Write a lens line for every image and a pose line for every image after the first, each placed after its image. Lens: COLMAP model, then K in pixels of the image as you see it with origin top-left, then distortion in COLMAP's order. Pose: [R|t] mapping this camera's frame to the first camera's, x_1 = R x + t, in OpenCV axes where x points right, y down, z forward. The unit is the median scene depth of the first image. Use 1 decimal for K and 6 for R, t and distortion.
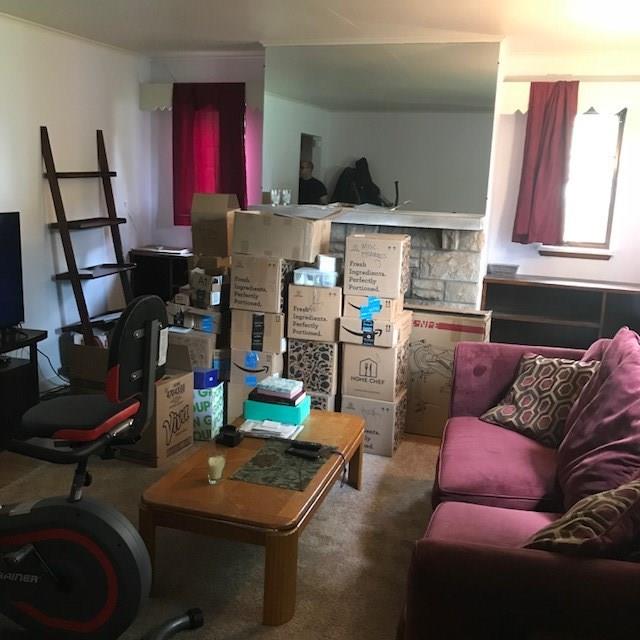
lens RADIAL K [[780.1, 0, 320.0], [0, 780.1, 320.0], [0, 0, 1]] dist [-0.007987, -0.011950]
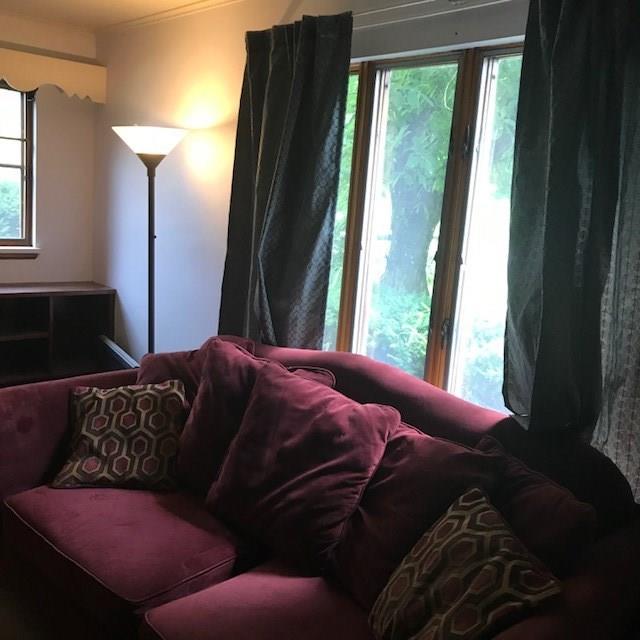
lens RADIAL K [[780.1, 0, 320.0], [0, 780.1, 320.0], [0, 0, 1]] dist [-0.007987, -0.011950]
pose [[0.517867, -0.156097, 0.841099, -0.284210], [0.126167, 0.986396, 0.105381, -0.084289], [-0.846106, 0.051546, 0.530516, 0.380421]]
